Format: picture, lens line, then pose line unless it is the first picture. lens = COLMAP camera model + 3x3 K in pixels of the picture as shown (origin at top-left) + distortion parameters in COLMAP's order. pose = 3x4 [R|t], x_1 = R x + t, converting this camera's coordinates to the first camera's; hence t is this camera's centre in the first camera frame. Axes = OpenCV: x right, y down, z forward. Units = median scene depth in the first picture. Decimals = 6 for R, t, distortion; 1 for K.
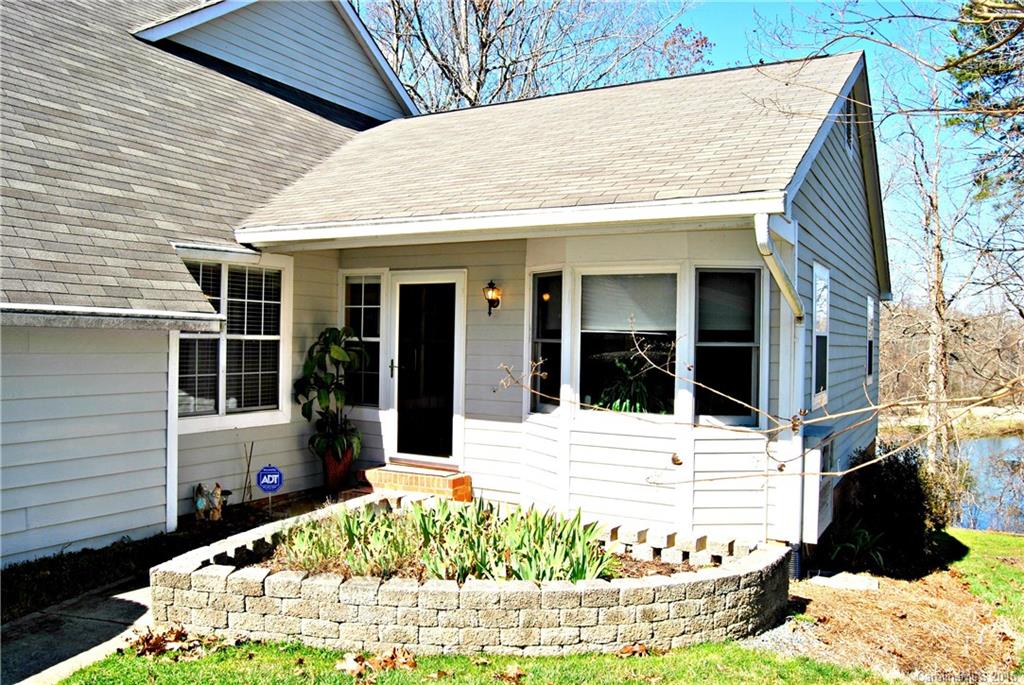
lens RADIAL K [[803.7, 0, 508.6], [0, 803.7, 341.7], [0, 0, 1]] dist [-0.084148, 0.019641]
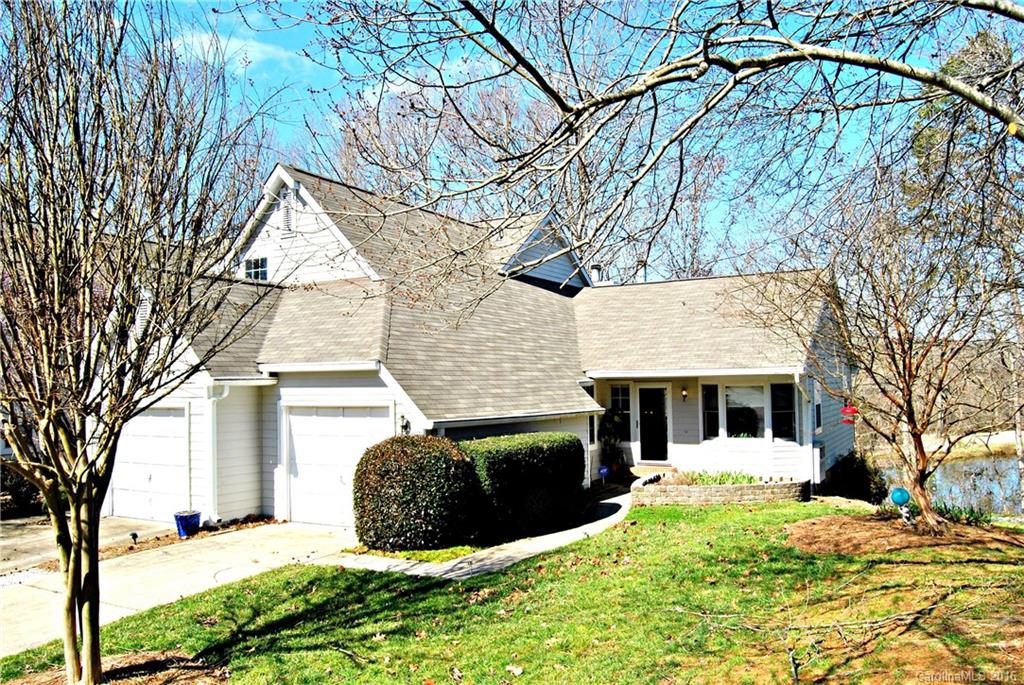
lens RADIAL K [[803.7, 0, 514.8], [0, 803.7, 344.3], [0, 0, 1]] dist [-0.084148, 0.019641]
pose [[0.999386, -0.034978, 0.001828, -0.567335], [0.035025, 0.998220, -0.048272, -0.111935], [-0.000136, 0.048306, 0.998833, -1.530721]]
